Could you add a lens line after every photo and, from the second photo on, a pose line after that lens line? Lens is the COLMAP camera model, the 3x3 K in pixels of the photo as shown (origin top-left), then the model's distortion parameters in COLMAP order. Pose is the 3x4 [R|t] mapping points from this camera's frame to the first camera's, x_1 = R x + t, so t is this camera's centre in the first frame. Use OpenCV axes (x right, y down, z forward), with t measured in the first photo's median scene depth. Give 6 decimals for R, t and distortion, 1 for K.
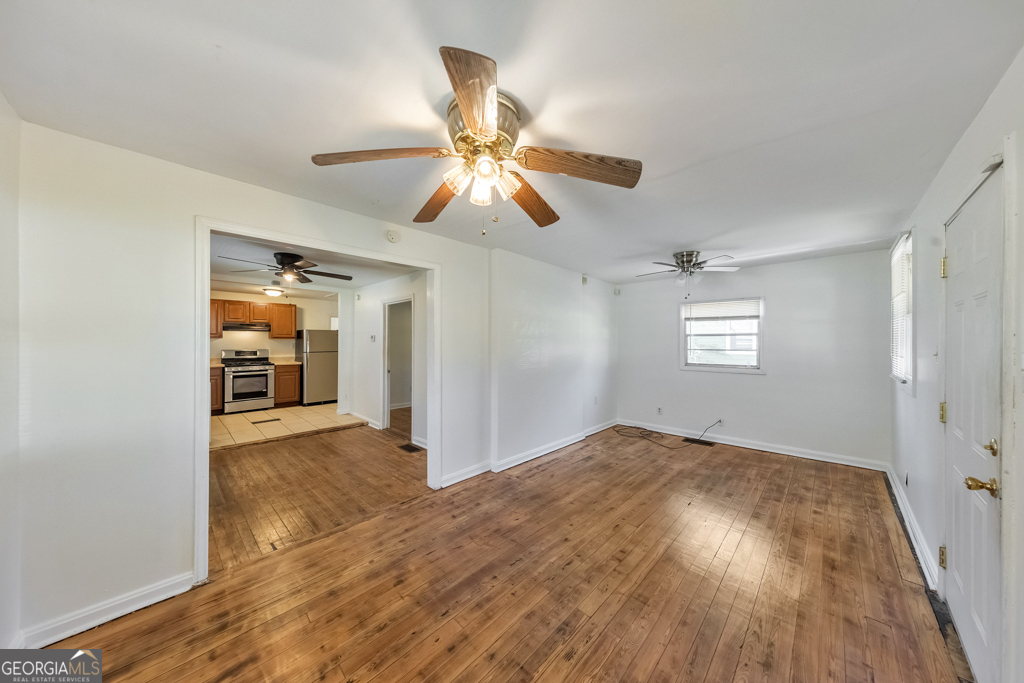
lens RADIAL K [[328.4, 0, 516.3], [0, 328.4, 342.1], [0, 0, 1]] dist [0.004676, -0.000246]
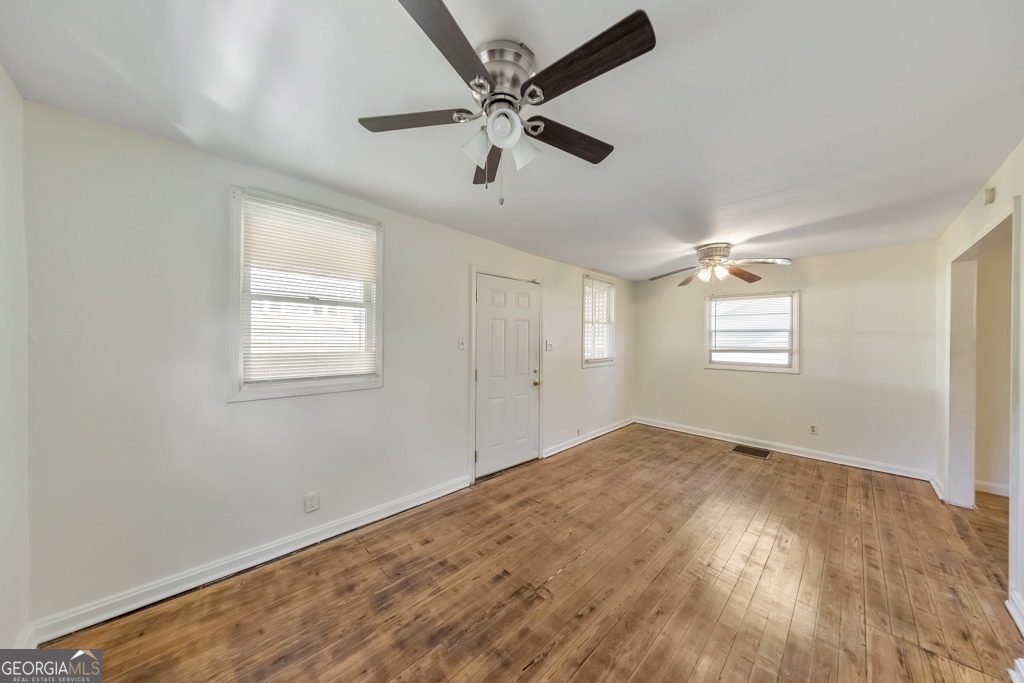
lens RADIAL K [[328.4, 0, 511.7], [0, 328.4, 341.0], [0, 0, 1]] dist [0.004676, -0.000246]
pose [[-0.998865, -0.009032, 0.046764, 0.588787], [-0.008692, 0.999934, 0.007468, 0.003564], [-0.046828, 0.007053, -0.998878, 1.607297]]
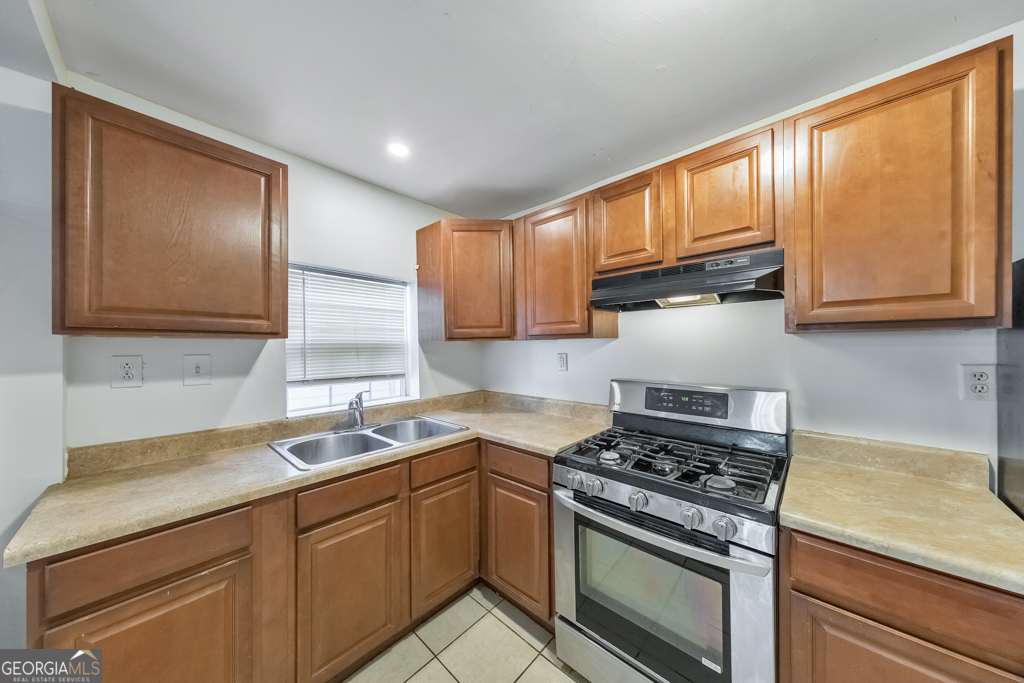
lens RADIAL K [[328.4, 0, 506.0], [0, 328.4, 345.8], [0, 0, 1]] dist [0.004676, -0.000246]
pose [[0.014397, -0.001522, -0.999895, -1.281100], [0.007106, 0.999974, -0.001419, -0.011488], [0.999871, -0.007084, 0.014408, 1.892781]]
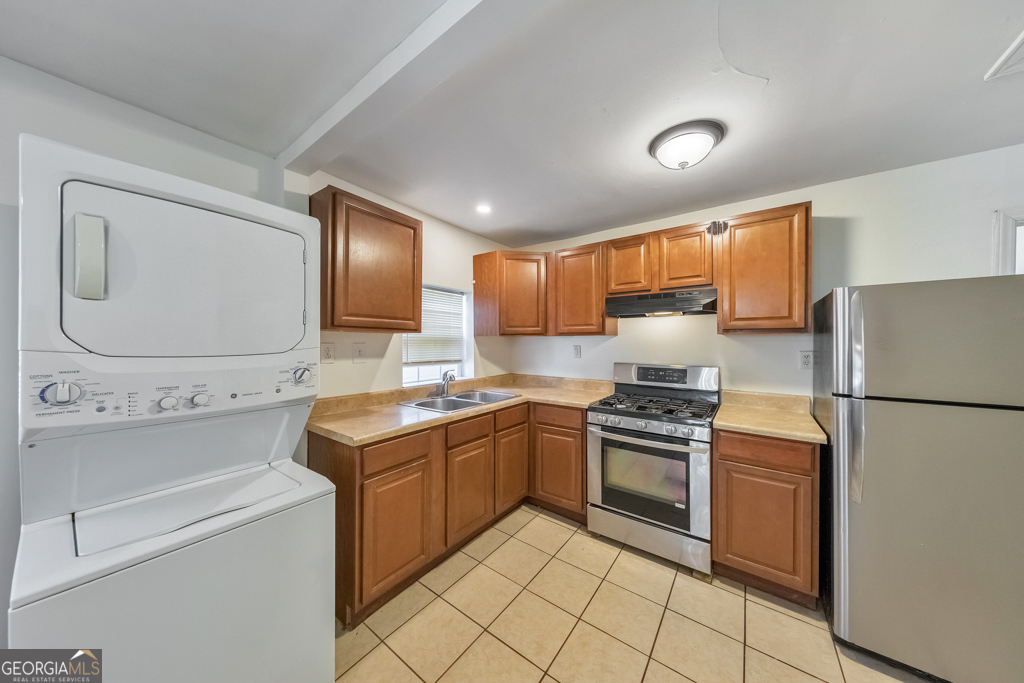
lens RADIAL K [[328.4, 0, 503.9], [0, 328.4, 340.4], [0, 0, 1]] dist [0.004676, -0.000246]
pose [[0.122886, -0.004636, -0.992410, -1.016055], [-0.002547, 0.999984, -0.004986, -0.005685], [0.992418, 0.003140, 0.122872, 1.682134]]
